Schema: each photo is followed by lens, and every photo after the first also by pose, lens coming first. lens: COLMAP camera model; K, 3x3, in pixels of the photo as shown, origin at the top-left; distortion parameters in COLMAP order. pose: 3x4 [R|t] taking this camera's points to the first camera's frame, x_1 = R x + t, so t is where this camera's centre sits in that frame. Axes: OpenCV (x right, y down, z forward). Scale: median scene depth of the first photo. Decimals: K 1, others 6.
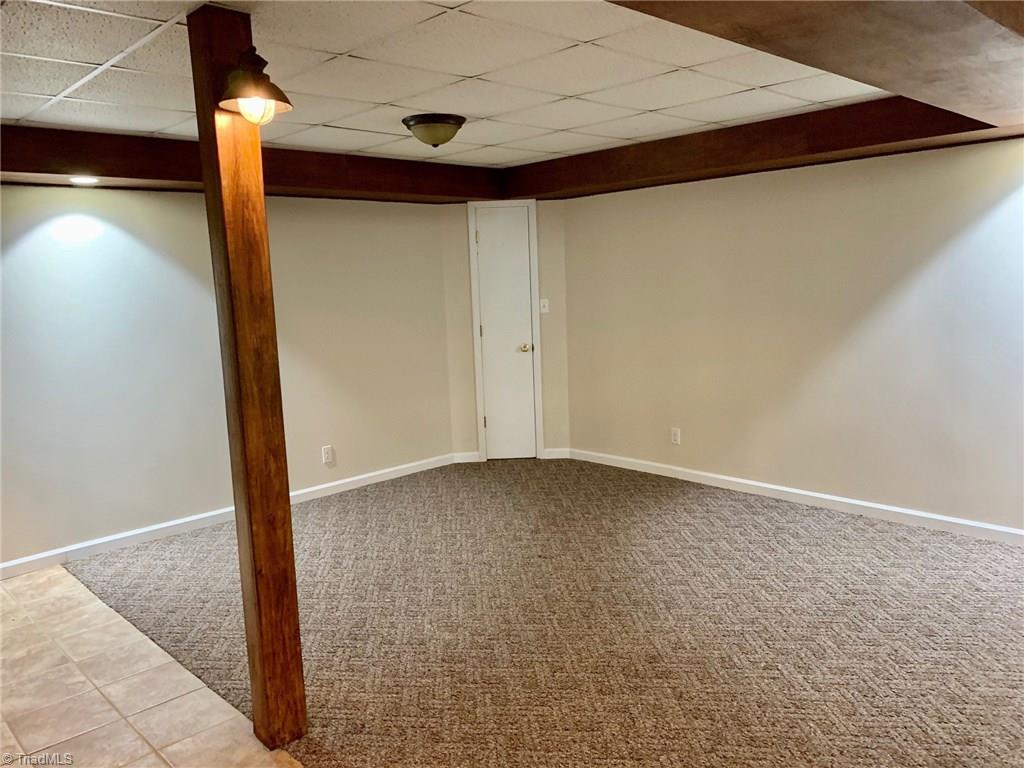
lens RADIAL K [[784.0, 0, 513.0], [0, 784.0, 380.9], [0, 0, 1]] dist [0.029057, -0.026282]
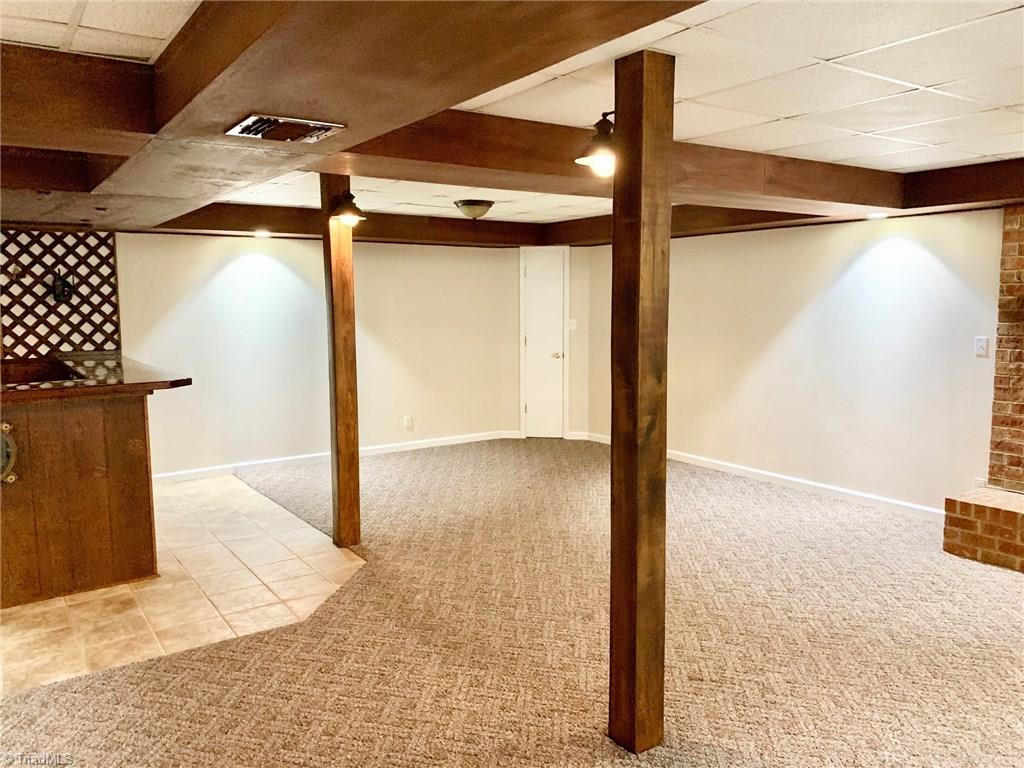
lens RADIAL K [[784.0, 0, 507.3], [0, 784.0, 384.3], [0, 0, 1]] dist [0.029057, -0.026282]
pose [[0.983716, 0.052081, -0.172018, 0.310237], [-0.055745, 0.998308, -0.016531, 0.065662], [0.170866, 0.025851, 0.984955, -0.638389]]
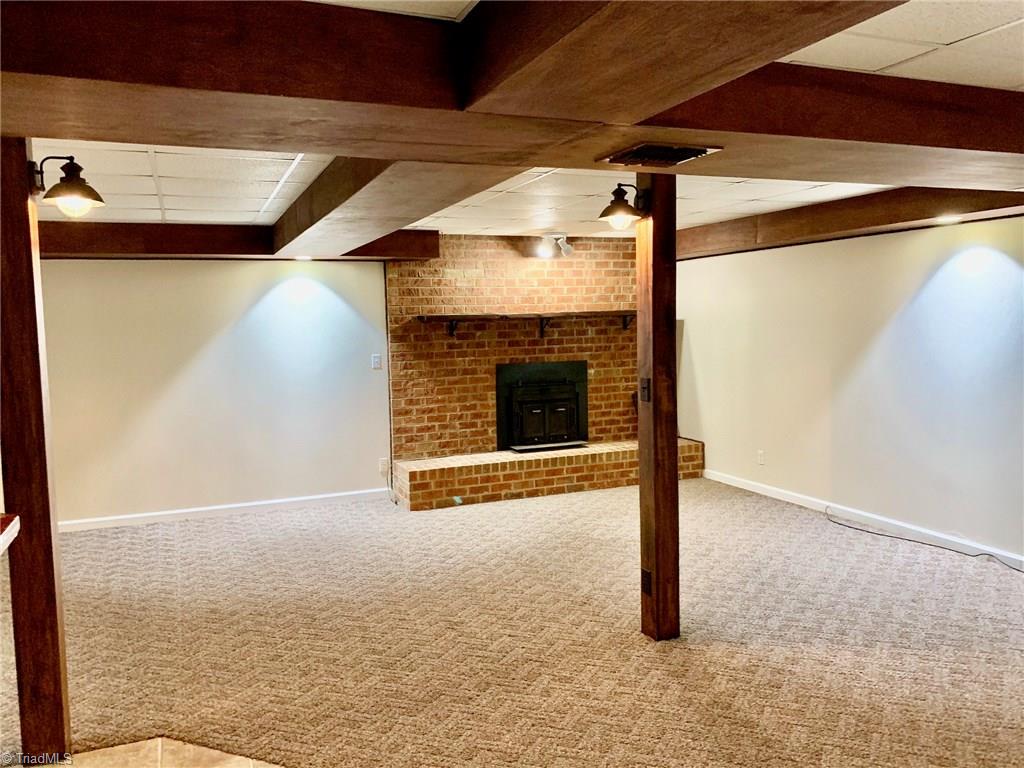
lens RADIAL K [[784.0, 0, 506.4], [0, 784.0, 377.0], [0, 0, 1]] dist [0.029057, -0.026282]
pose [[0.363454, -0.039142, 0.930789, -0.854875], [0.134167, 0.990901, -0.010720, 0.024222], [-0.921900, 0.128778, 0.365399, -0.038222]]
